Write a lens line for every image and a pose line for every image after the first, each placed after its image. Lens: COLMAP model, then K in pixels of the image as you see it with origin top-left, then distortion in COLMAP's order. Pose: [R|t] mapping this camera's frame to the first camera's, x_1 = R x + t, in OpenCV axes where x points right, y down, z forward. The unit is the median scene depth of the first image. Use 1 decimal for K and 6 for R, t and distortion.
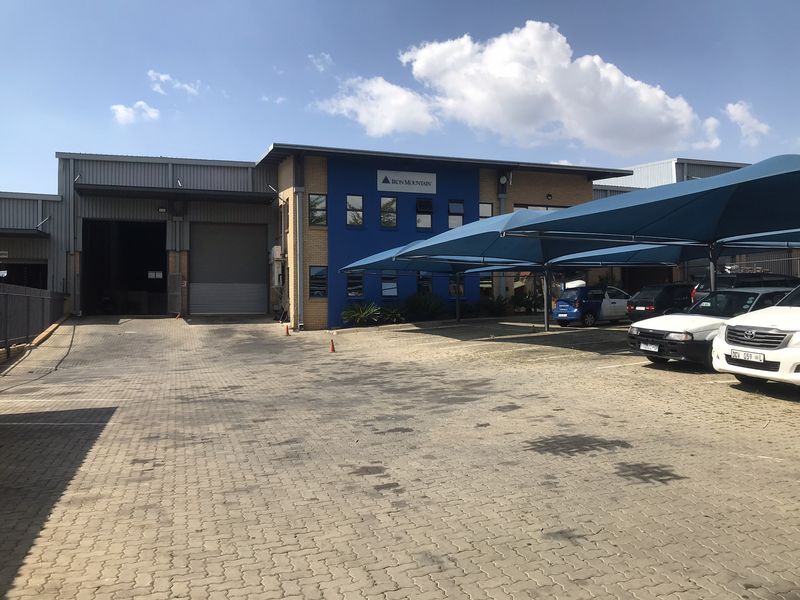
lens RADIAL K [[653.1, 0, 394.2], [0, 653.1, 293.5], [0, 0, 1]] dist [0.034678, -0.040733]
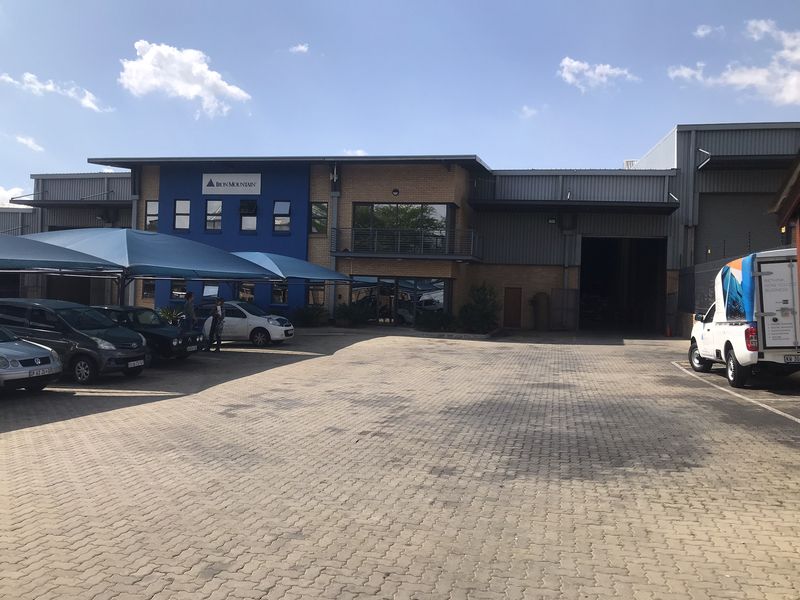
lens RADIAL K [[653.1, 0, 401.1], [0, 653.1, 296.7], [0, 0, 1]] dist [0.034678, -0.040733]
pose [[0.847053, 0.040913, -0.529932, 0.818605], [-0.031554, 0.999145, 0.026701, -0.039062], [0.530572, -0.005896, 0.847620, 0.325026]]
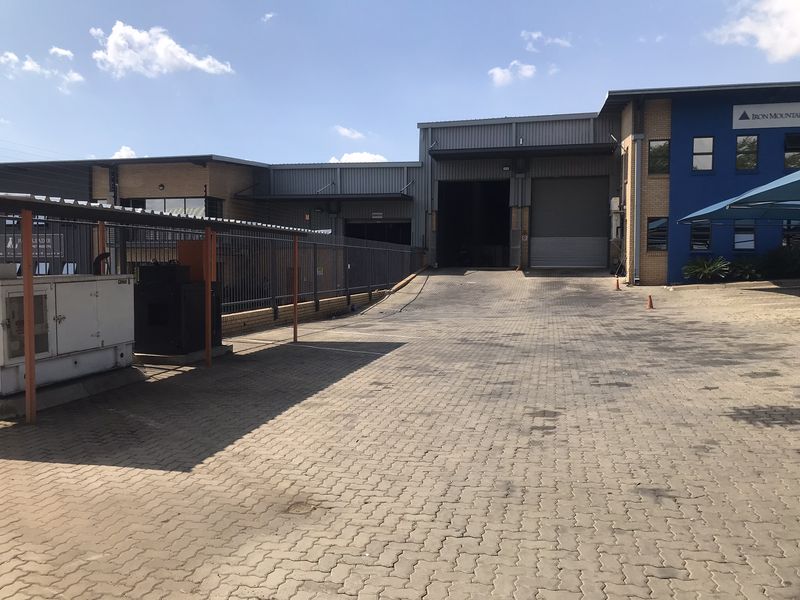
lens RADIAL K [[653.1, 0, 402.3], [0, 653.1, 292.5], [0, 0, 1]] dist [0.034678, -0.040733]
pose [[0.856438, 0.032551, -0.515223, 0.059860], [0.002344, 0.997755, 0.066934, 0.001547], [0.516244, -0.058533, 0.854439, 0.000818]]
